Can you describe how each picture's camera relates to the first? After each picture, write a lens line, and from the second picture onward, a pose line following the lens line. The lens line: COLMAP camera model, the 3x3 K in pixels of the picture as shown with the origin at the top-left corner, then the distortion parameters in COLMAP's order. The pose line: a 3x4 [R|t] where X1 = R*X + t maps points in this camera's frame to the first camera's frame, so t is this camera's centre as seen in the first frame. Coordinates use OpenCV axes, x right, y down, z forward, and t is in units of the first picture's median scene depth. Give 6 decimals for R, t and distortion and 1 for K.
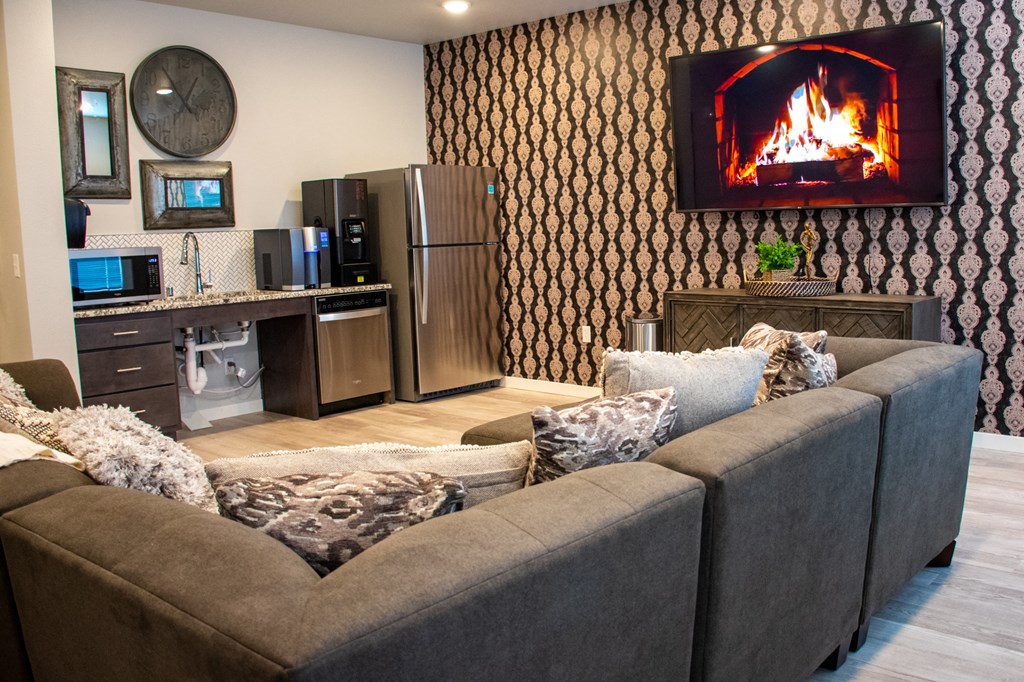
lens RADIAL K [[1093.5, 0, 512.0], [0, 1093.5, 341.0], [0, 0, 1]] dist [-0.097383, -0.007653]
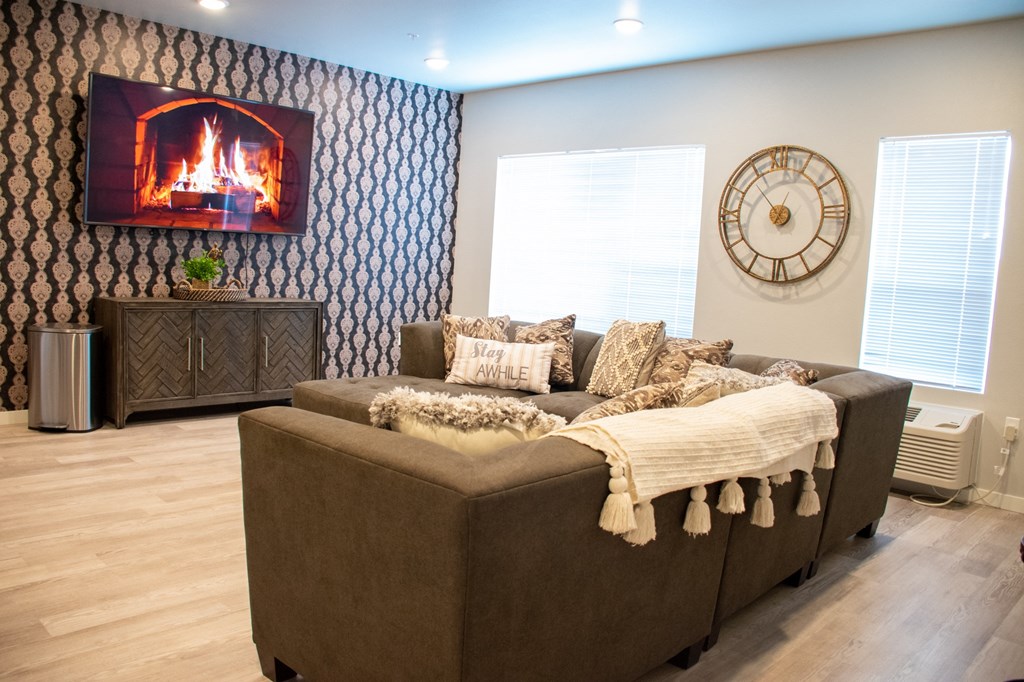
lens RADIAL K [[795.8, 0, 512.0], [0, 795.8, 341.0], [0, 0, 1]] dist [-0.103285, 0.003740]
pose [[-0.032219, -0.086067, 0.995768, -0.648959], [0.045613, 0.995121, 0.087487, -0.058974], [-0.998439, 0.048239, -0.028136, 0.686890]]
